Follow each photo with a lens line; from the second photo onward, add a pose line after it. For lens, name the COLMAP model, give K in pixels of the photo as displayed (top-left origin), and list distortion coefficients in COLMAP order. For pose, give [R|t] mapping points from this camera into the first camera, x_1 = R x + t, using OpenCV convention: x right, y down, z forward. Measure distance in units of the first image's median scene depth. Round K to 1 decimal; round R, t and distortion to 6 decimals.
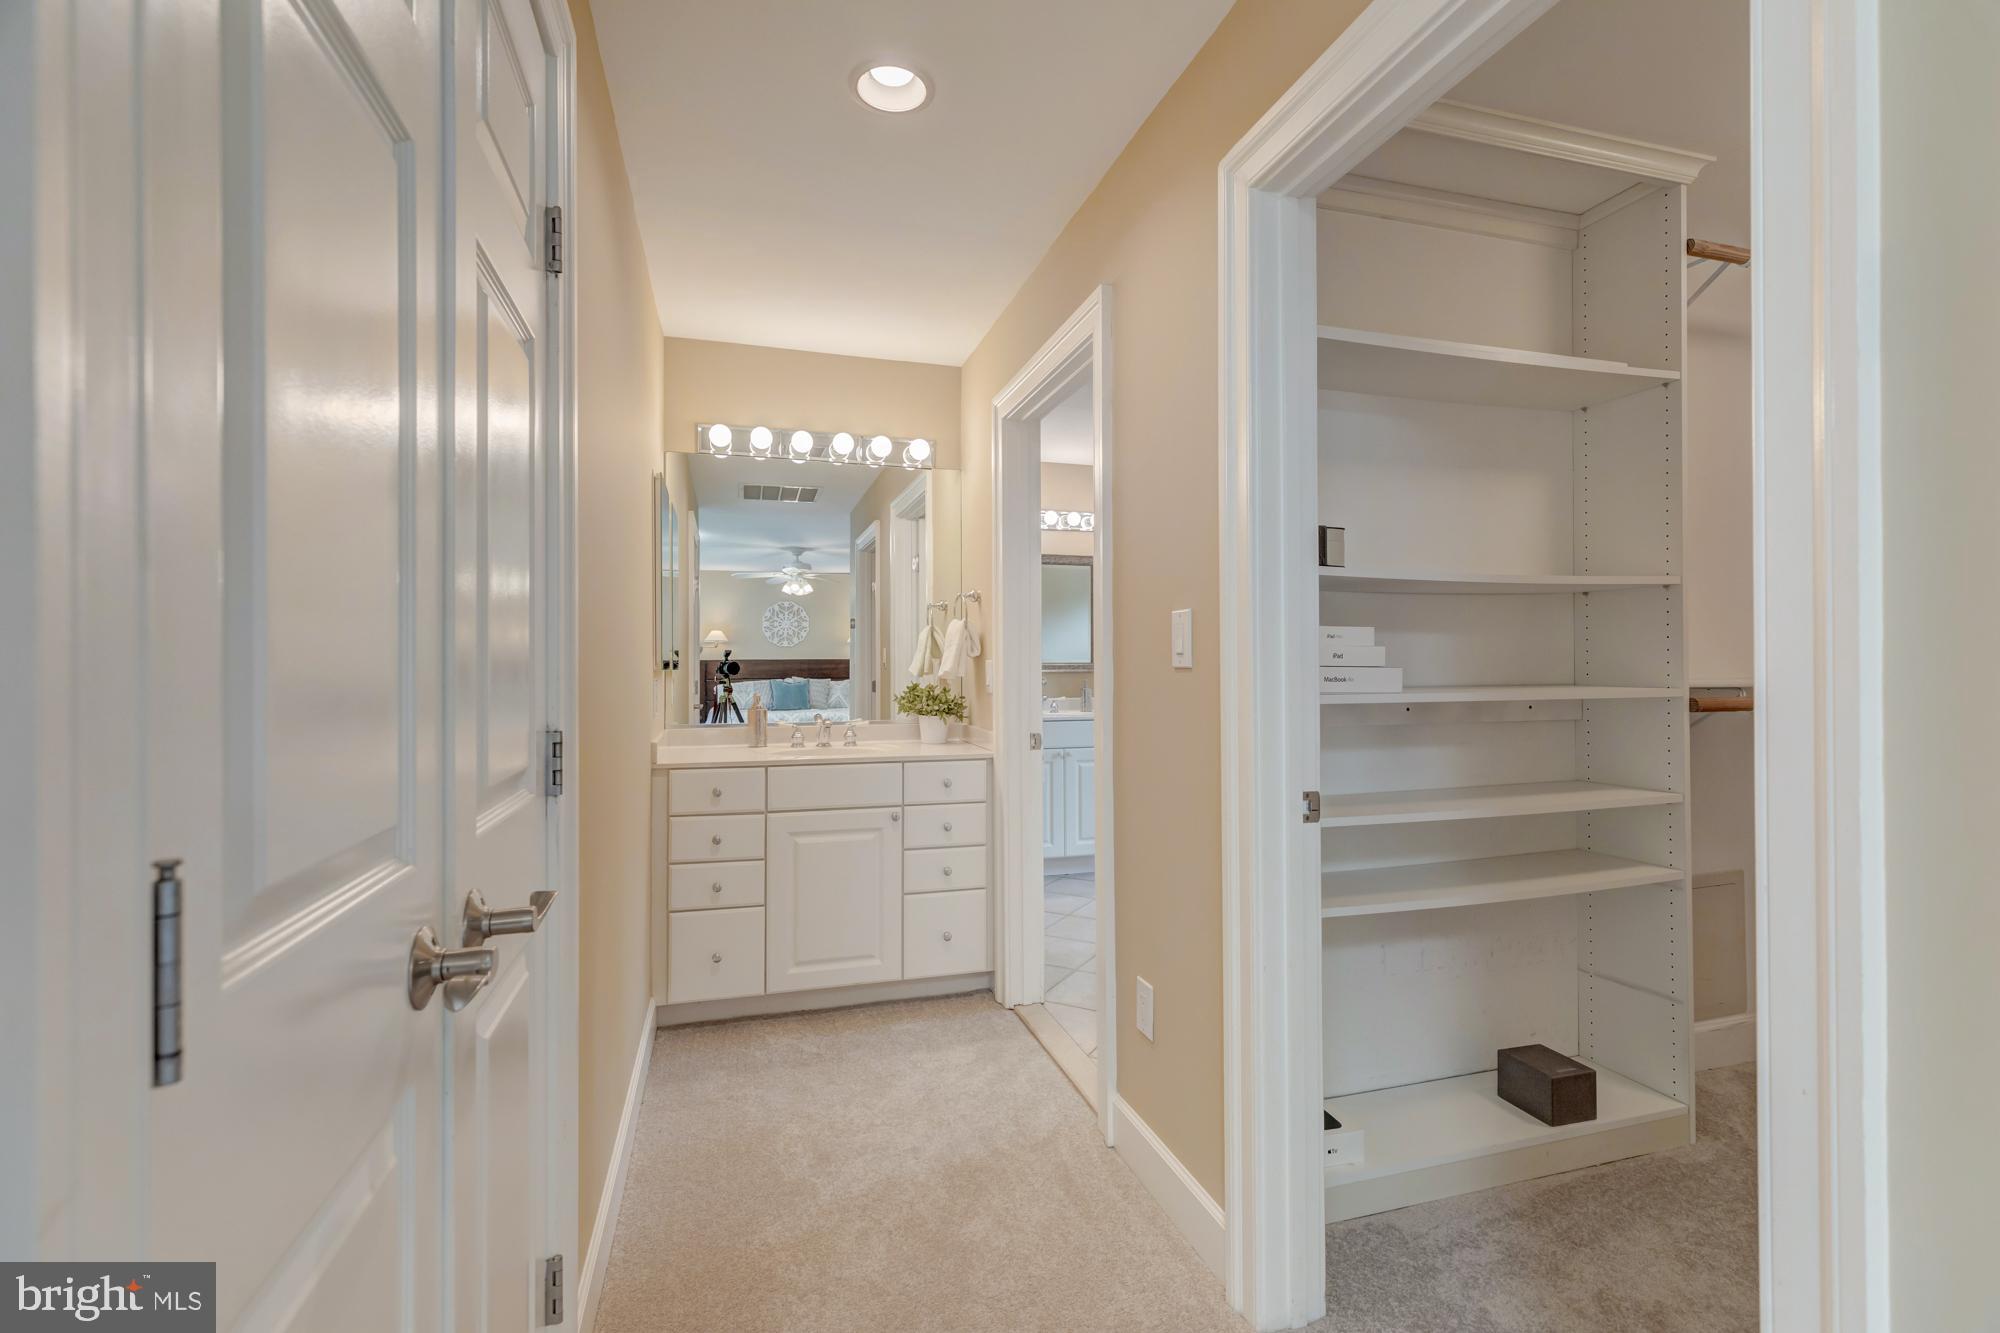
lens RADIAL K [[893.3, 0, 1004.5], [0, 893.3, 658.5], [0, 0, 1]] dist [0.006666, -0.000314]
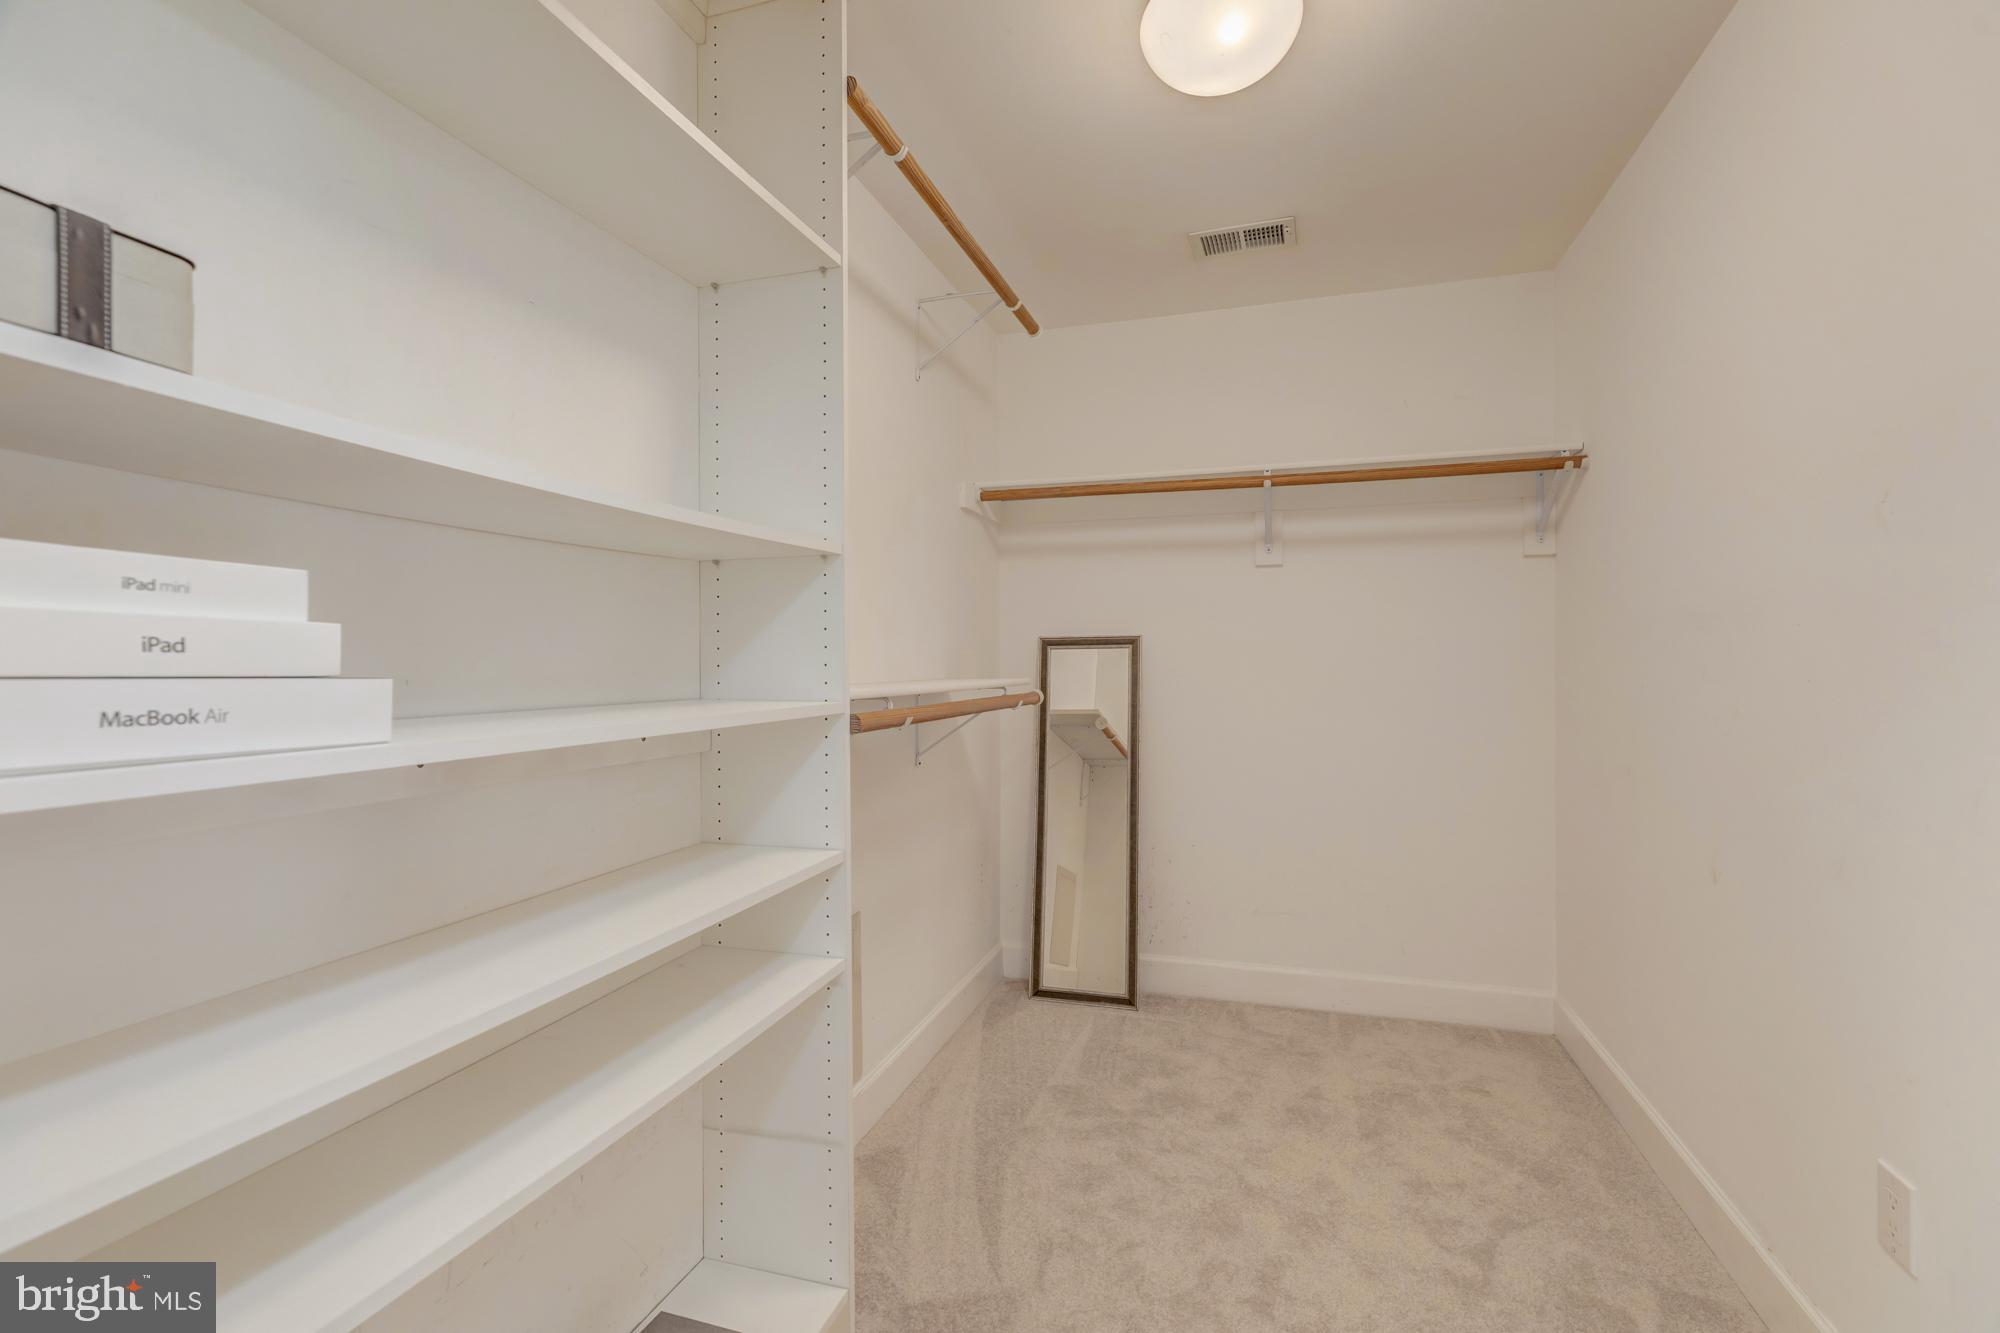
lens RADIAL K [[893.3, 0, 1004.5], [0, 893.3, 658.5], [0, 0, 1]] dist [0.006666, -0.000314]
pose [[0.562836, 0.005169, 0.826552, 0.243726], [-0.003179, 0.999987, -0.004089, 0.002154], [-0.826563, -0.000326, 0.562845, 0.498718]]
